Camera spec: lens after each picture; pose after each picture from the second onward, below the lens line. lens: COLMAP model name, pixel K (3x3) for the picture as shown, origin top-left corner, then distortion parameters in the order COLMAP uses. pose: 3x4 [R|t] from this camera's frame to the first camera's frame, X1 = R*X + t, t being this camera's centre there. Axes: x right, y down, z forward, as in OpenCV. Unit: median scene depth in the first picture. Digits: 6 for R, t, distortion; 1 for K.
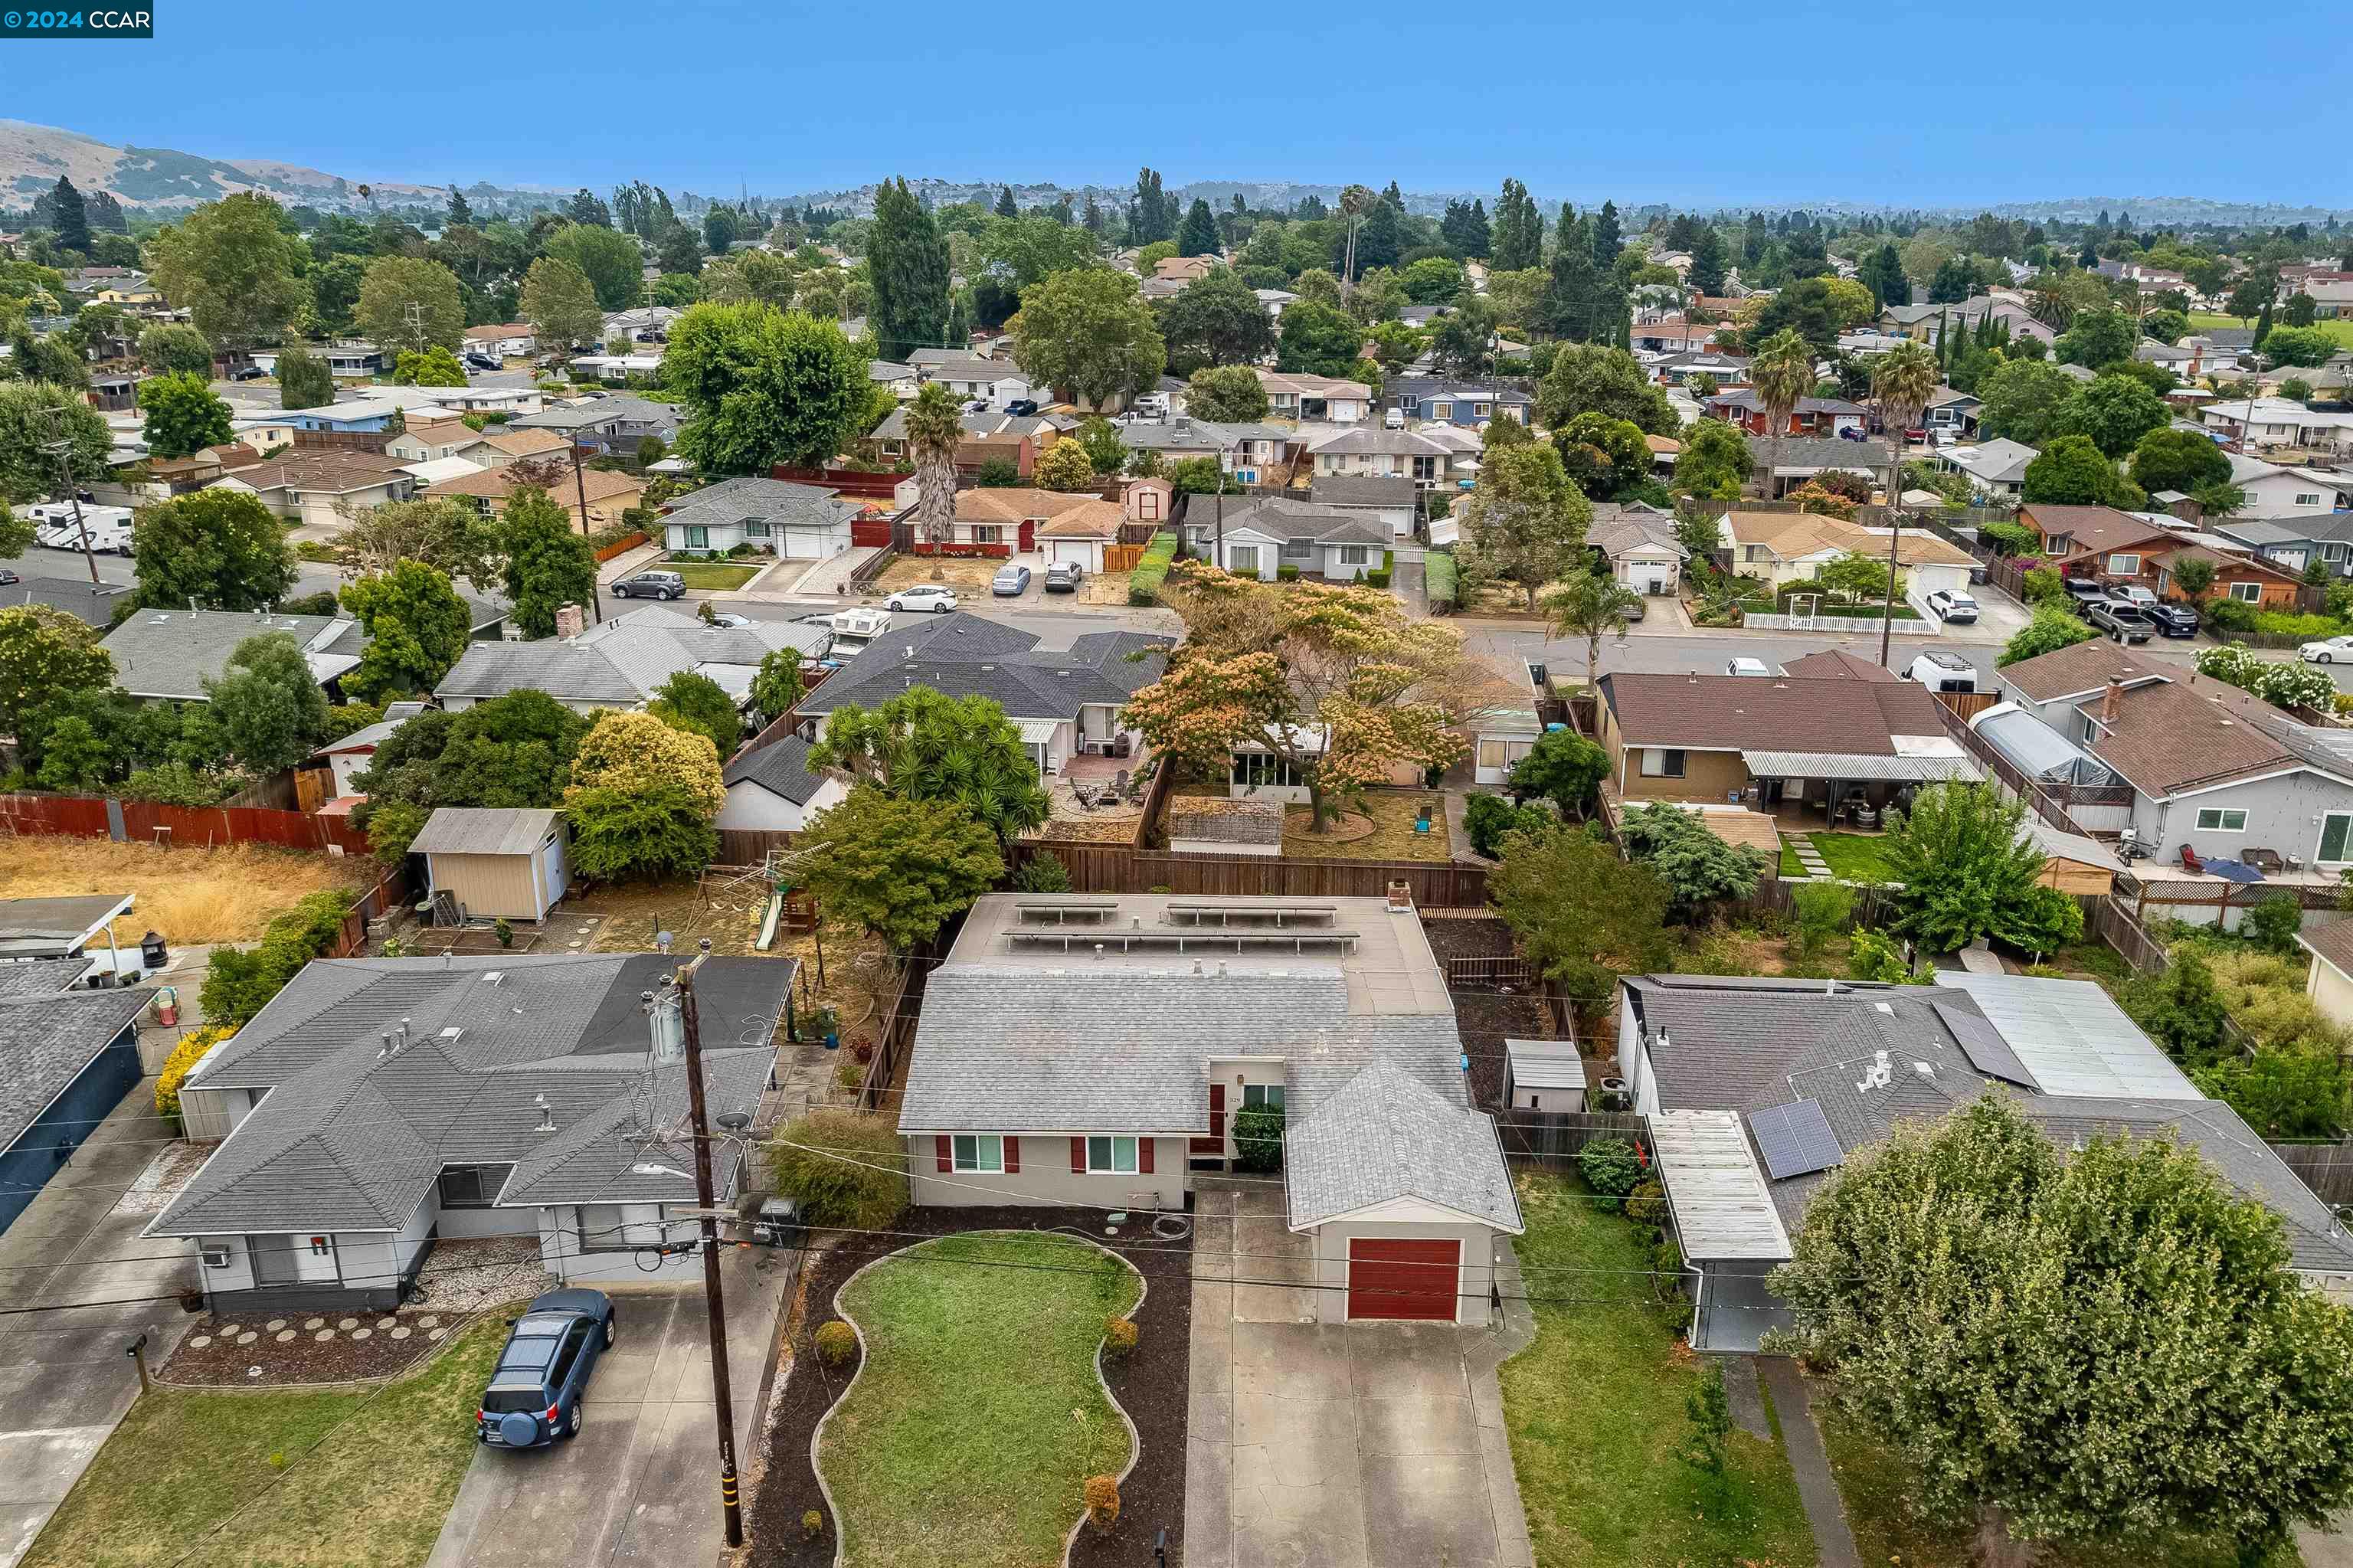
lens RADIAL K [[1786.6, 0, 1176.5], [0, 1786.6, 784.0], [0, 0, 1]] dist [-0.057950, 0.033792]
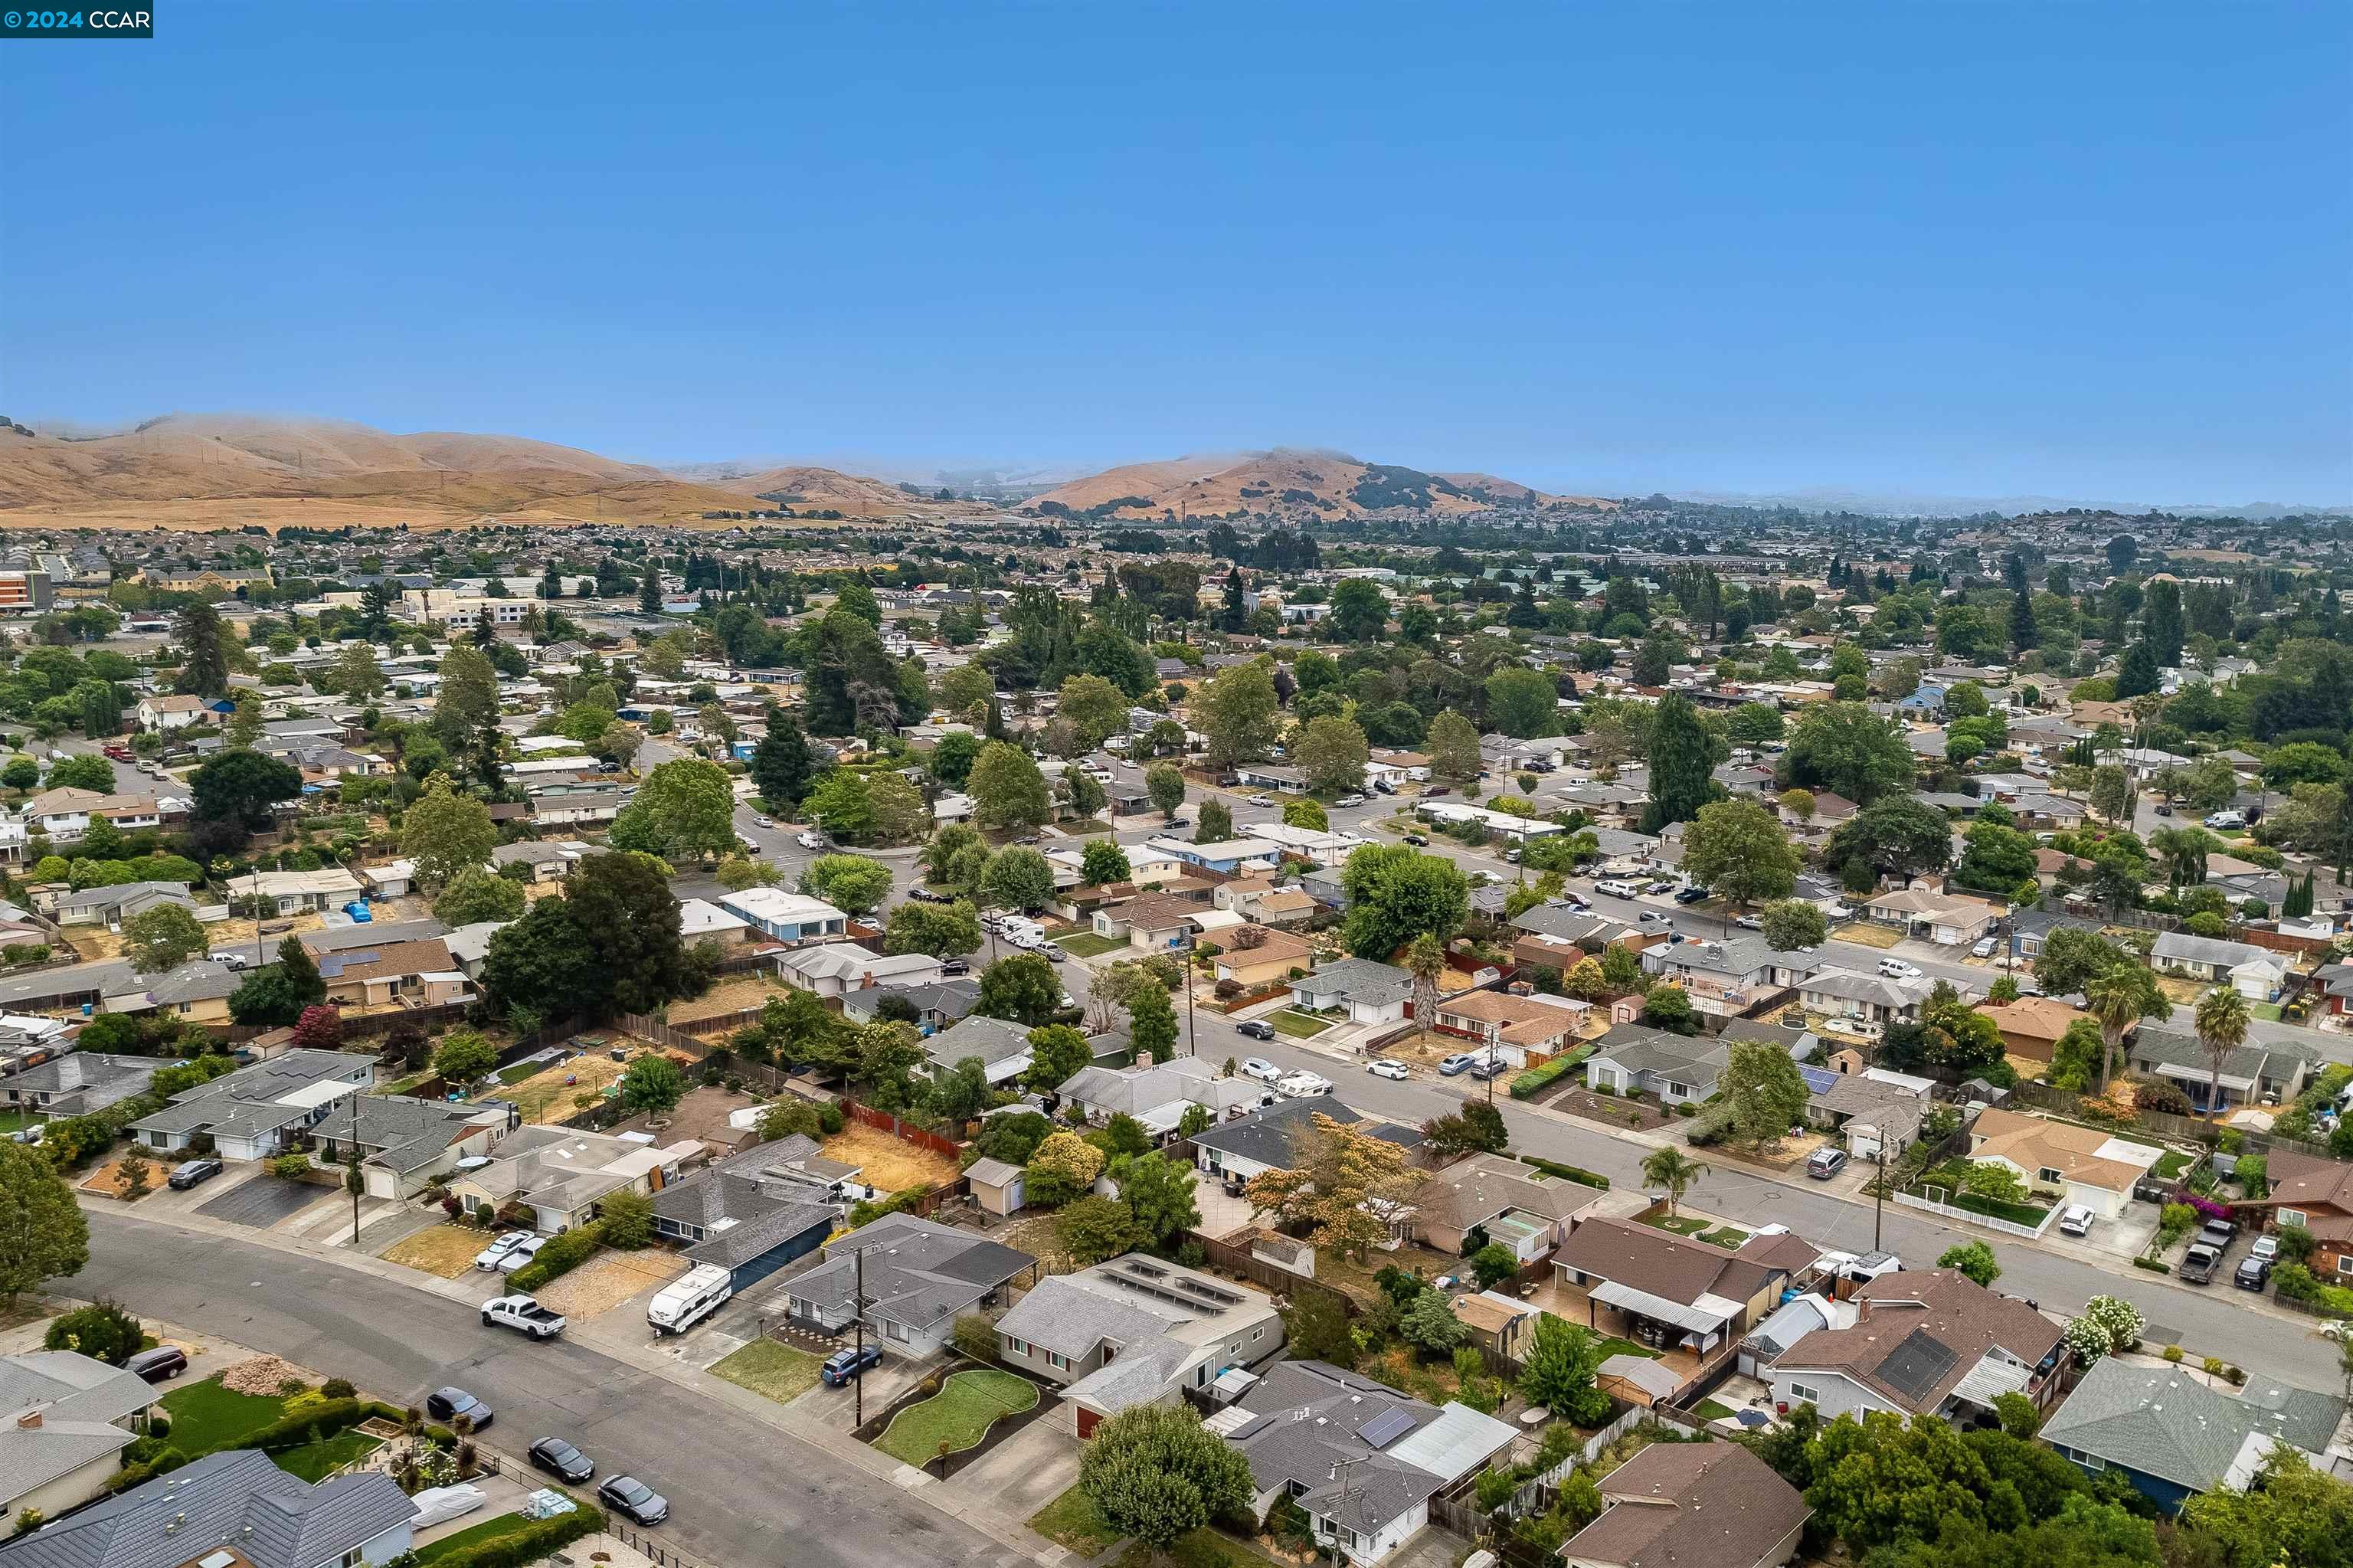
lens RADIAL K [[1786.6, 0, 1176.5], [0, 1786.6, 784.0], [0, 0, 1]] dist [-0.057950, 0.033792]
pose [[0.810100, 0.098942, -0.577883, 1.546040], [-0.190569, 0.976573, -0.099944, -0.396352], [0.554456, 0.191091, 0.809977, -1.197976]]
